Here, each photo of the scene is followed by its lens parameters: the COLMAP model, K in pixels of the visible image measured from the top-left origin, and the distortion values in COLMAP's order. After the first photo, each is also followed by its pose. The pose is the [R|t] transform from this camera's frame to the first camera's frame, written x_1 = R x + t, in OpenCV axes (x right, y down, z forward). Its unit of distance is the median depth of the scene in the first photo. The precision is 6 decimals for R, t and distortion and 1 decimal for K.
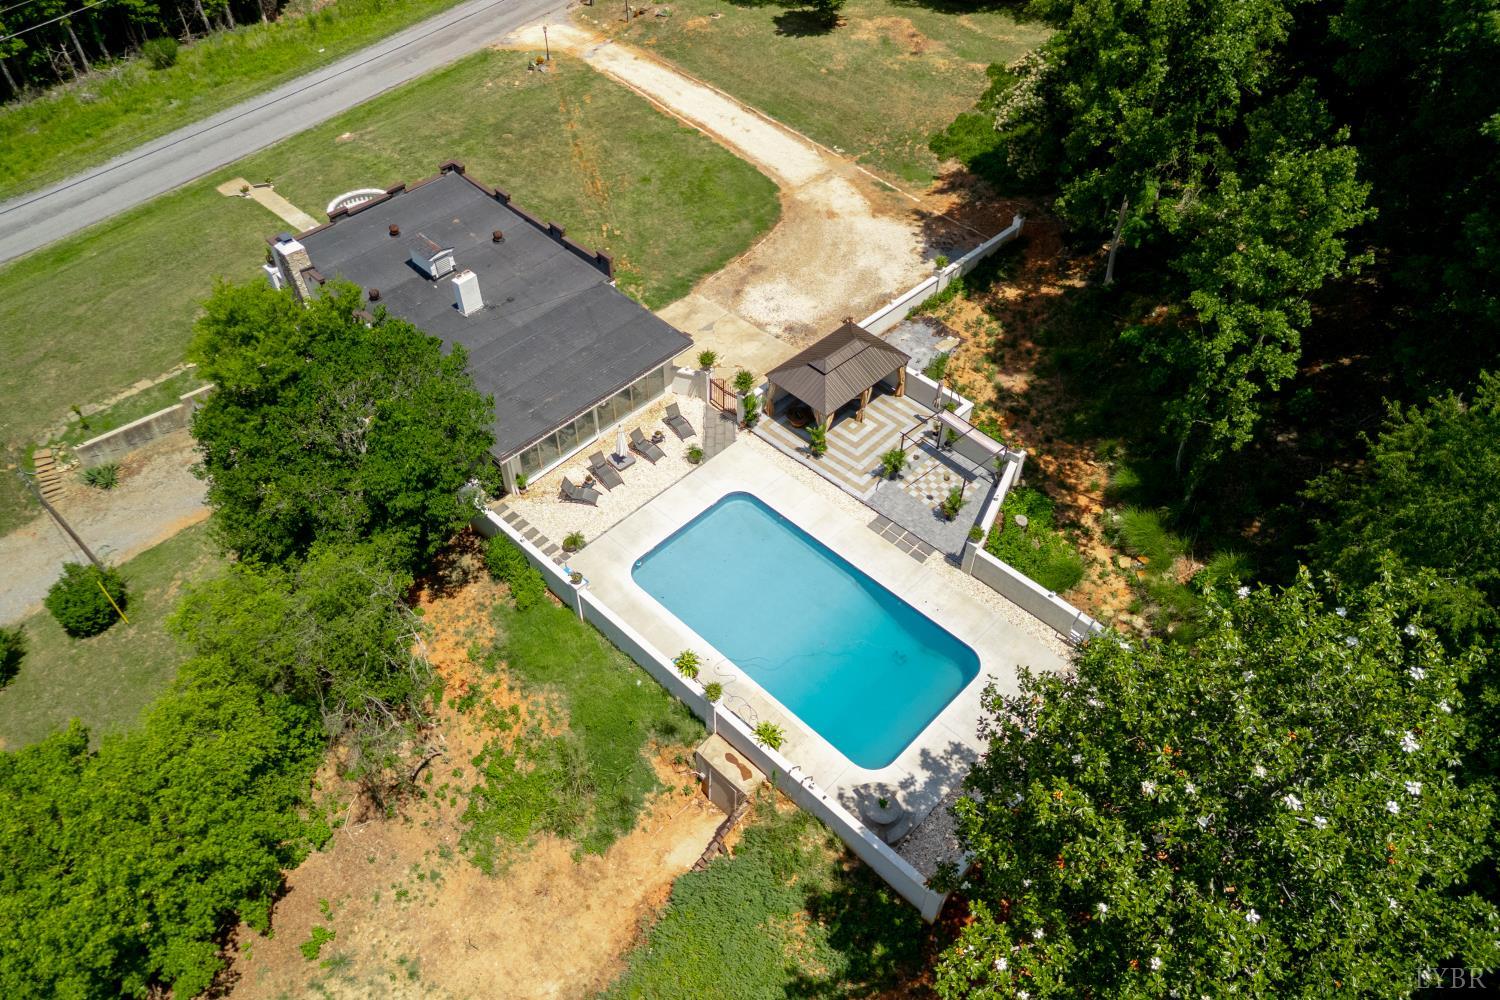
lens RADIAL K [[1045.3, 0, 750.0], [0, 1045.3, 500.0], [0, 0, 1]] dist [0.072713, -0.055790]
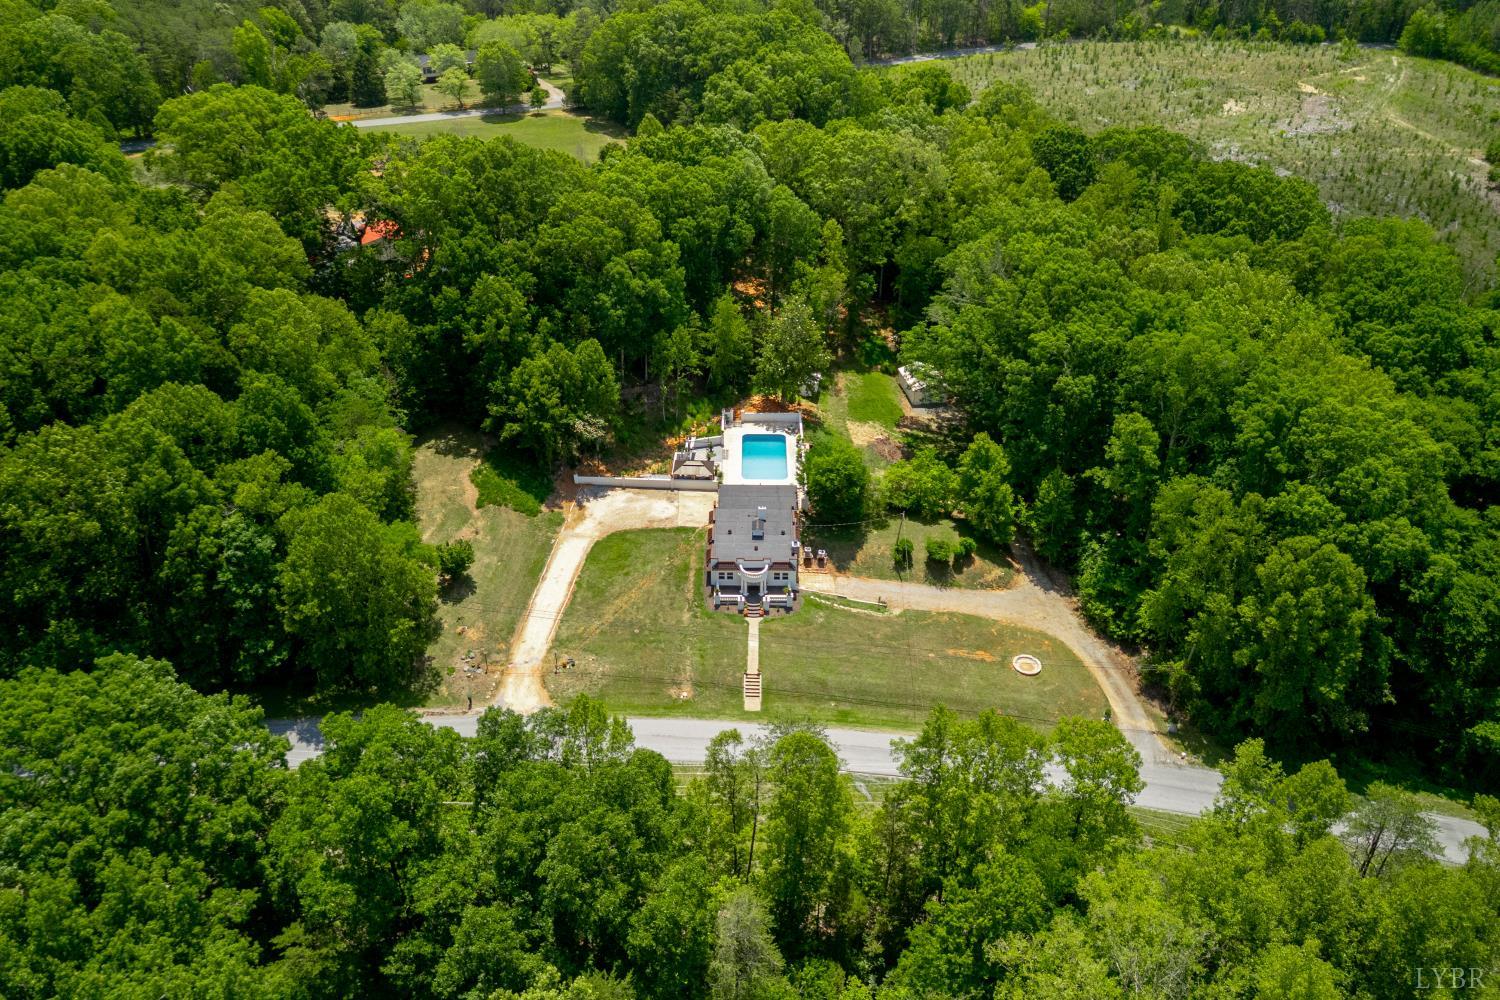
lens RADIAL K [[1059.5, 0, 750.0], [0, 1059.5, 500.0], [0, 0, 1]] dist [0.038482, -0.001153]
pose [[-0.692557, -0.418885, 0.587282, -1.980551], [0.511091, 0.289600, 0.809270, -2.635521], [-0.509068, 0.860620, 0.013523, 0.957572]]
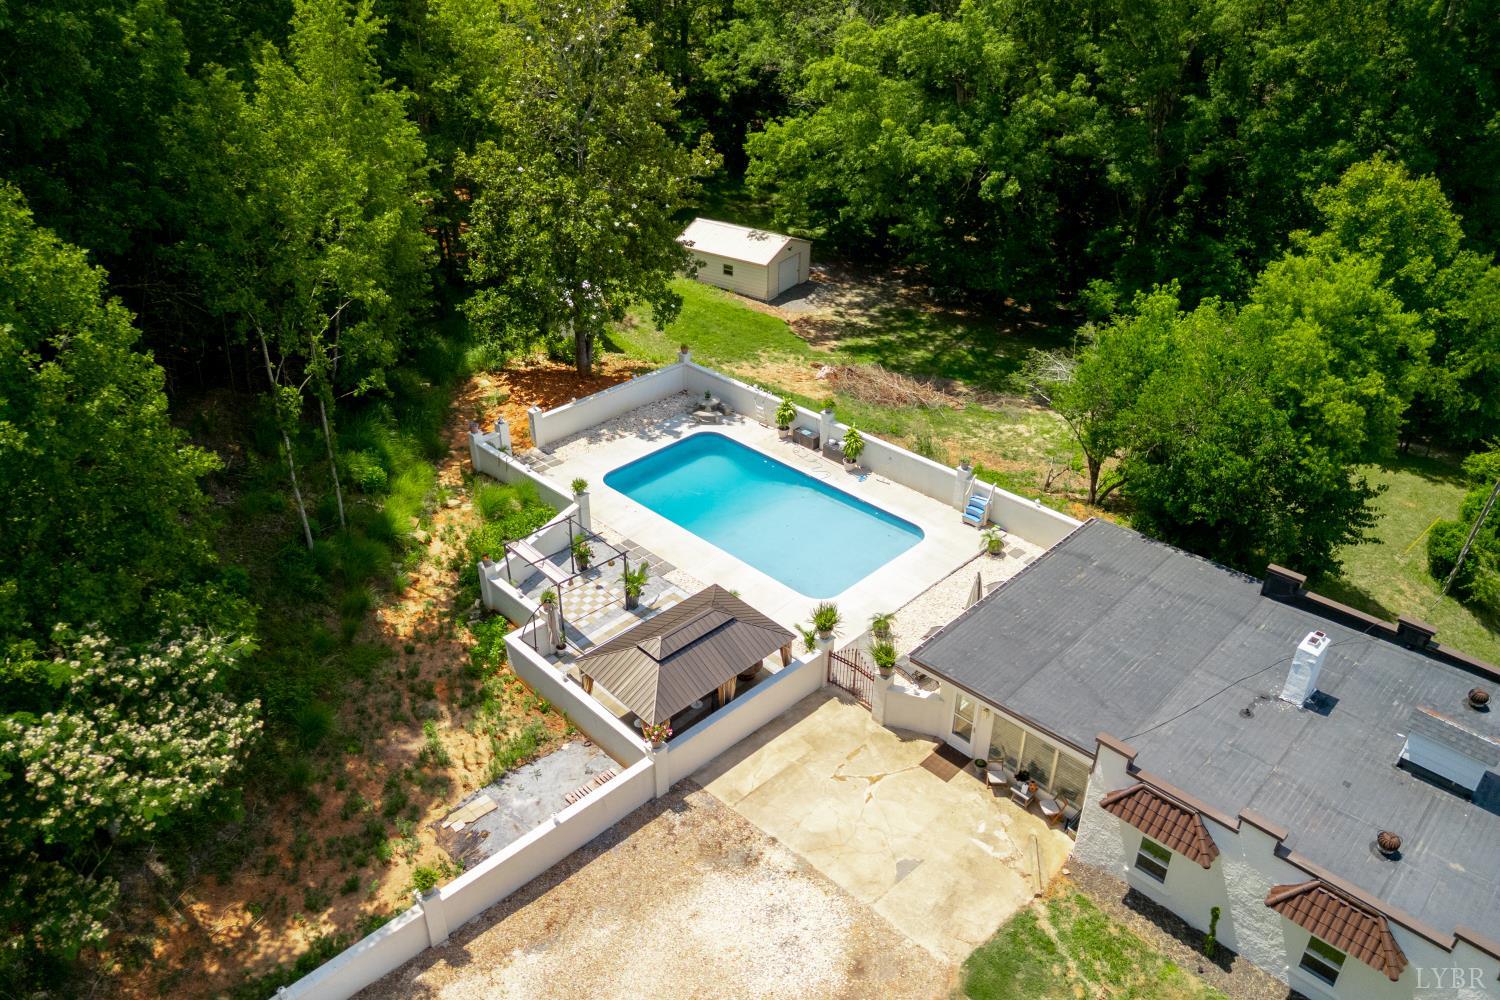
lens RADIAL K [[1059.5, 0, 750.0], [0, 1059.5, 500.0], [0, 0, 1]] dist [0.038482, -0.001153]
pose [[-0.999848, -0.017302, 0.002305, 0.047329], [-0.001464, 0.214703, 0.976678, -0.816203], [-0.017394, 0.976526, -0.214696, 1.054622]]
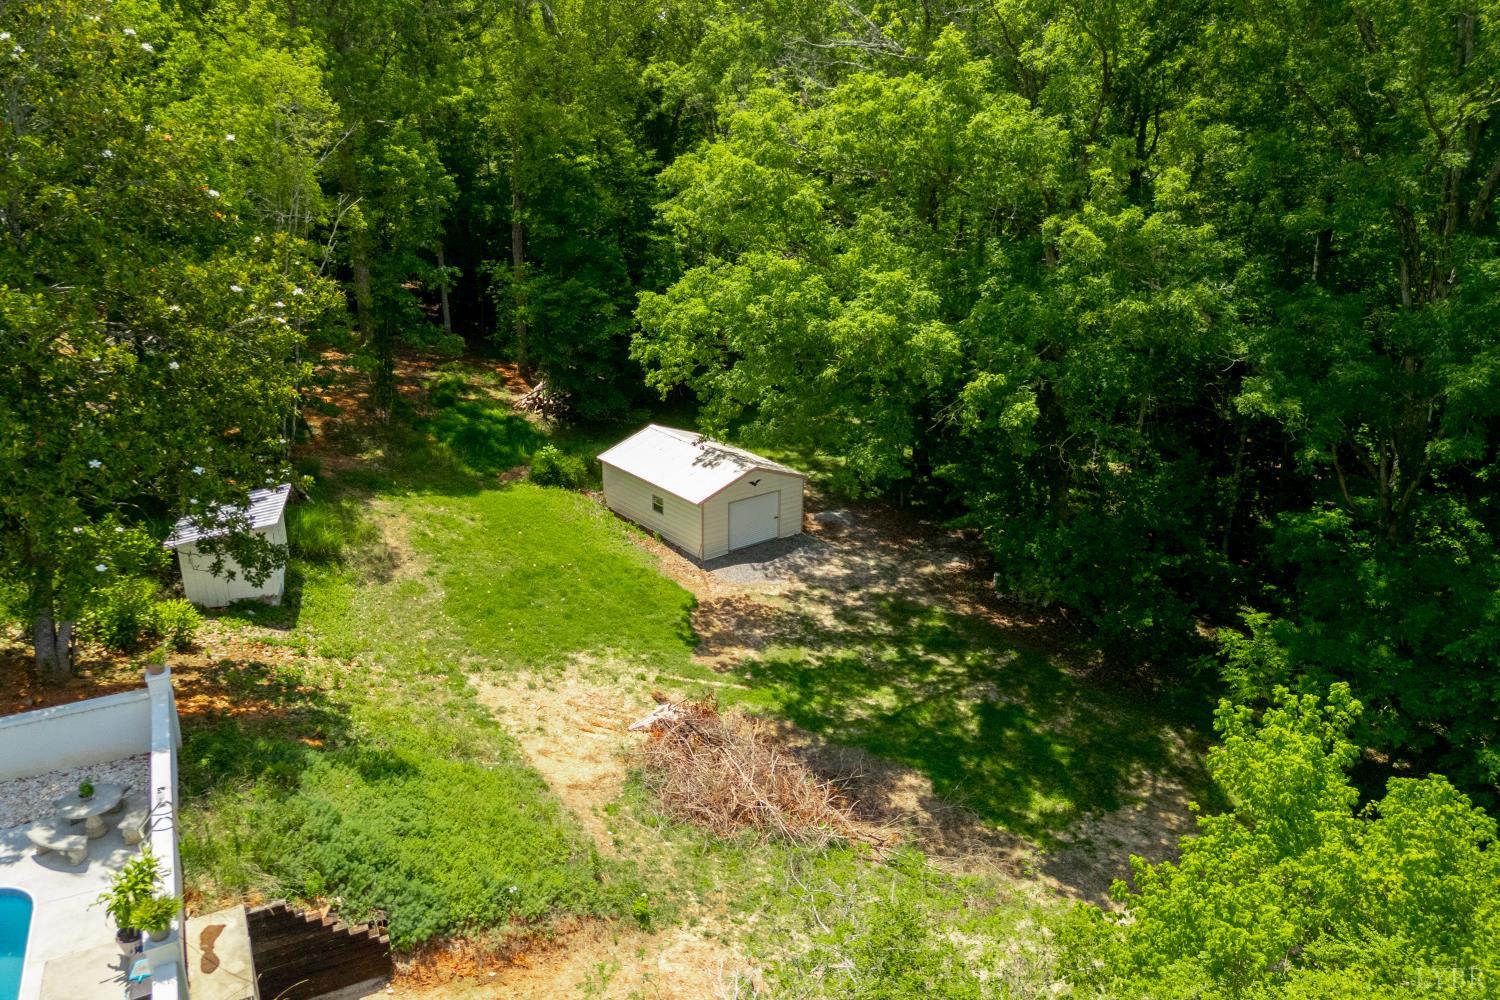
lens RADIAL K [[1045.3, 0, 750.0], [0, 1045.3, 500.0], [0, 0, 1]] dist [0.072713, -0.055790]
pose [[-0.949817, -0.129660, 0.284669, -0.291662], [0.207601, 0.419446, 0.883723, -0.183368], [-0.233987, 0.898473, -0.371479, 0.712441]]
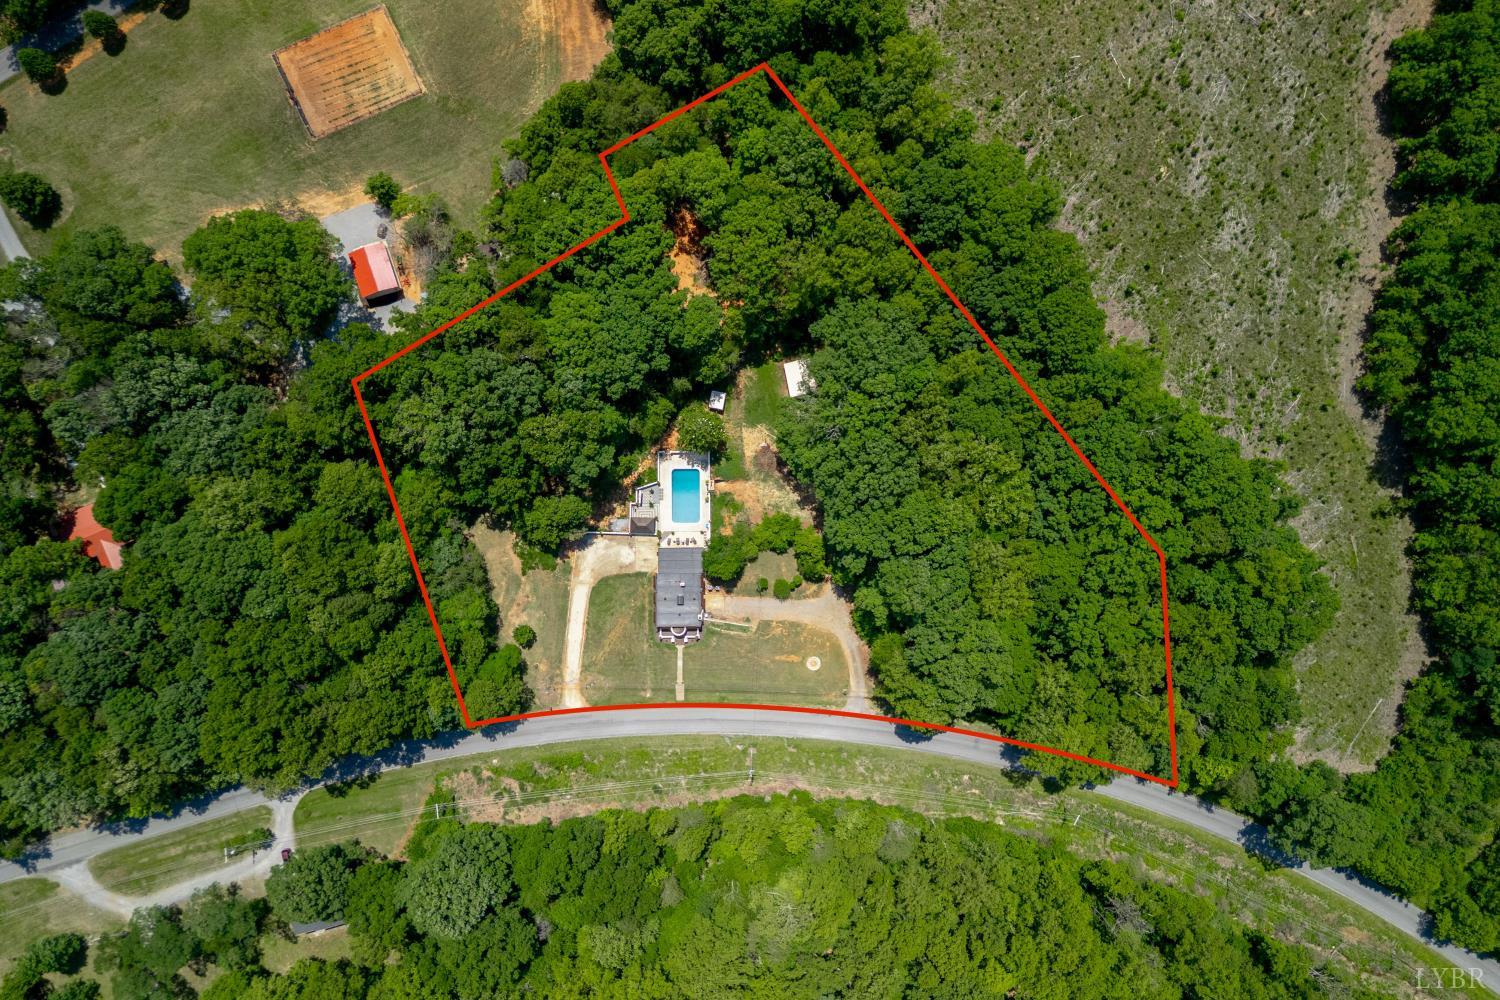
lens RADIAL K [[1059.5, 0, 750.0], [0, 1059.5, 500.0], [0, 0, 1]] dist [0.038482, -0.001153]
pose [[-0.694695, -0.718210, -0.039671, 0.013393], [0.516339, -0.536312, 0.667656, -3.373961], [-0.500792, 0.443333, 0.743413, -3.336705]]
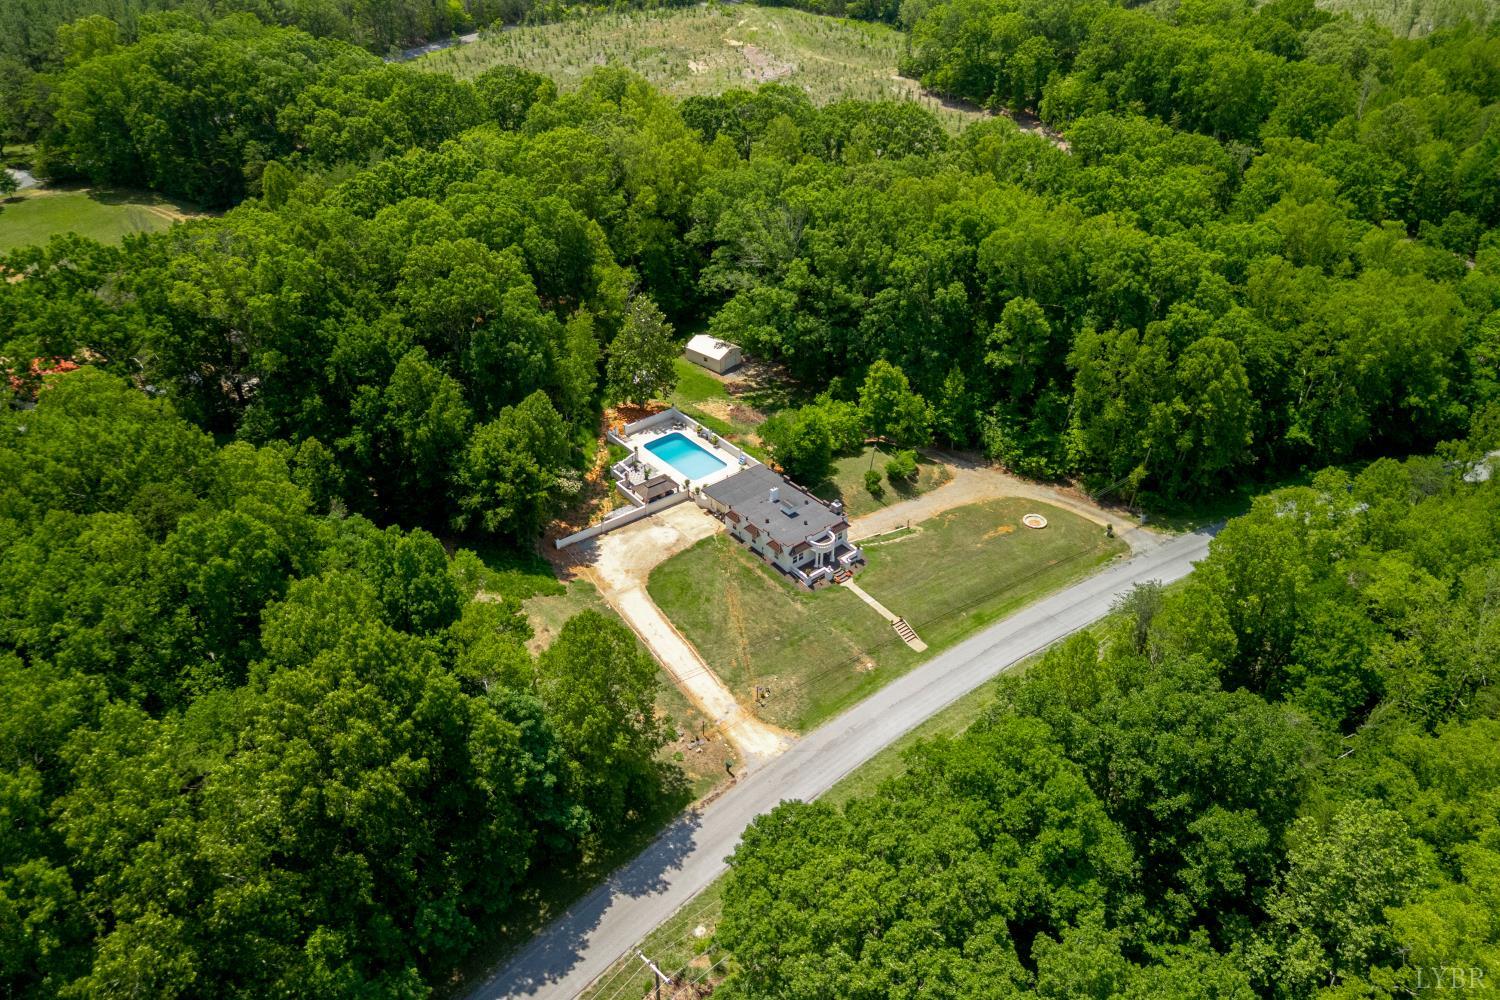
lens RADIAL K [[1045.3, 0, 750.0], [0, 1045.3, 500.0], [0, 0, 1]] dist [0.072713, -0.055790]
pose [[-0.993992, -0.074242, 0.080425, -0.446735], [0.067489, 0.162760, 0.984355, -3.166896], [-0.086170, 0.983869, -0.156772, 1.506684]]
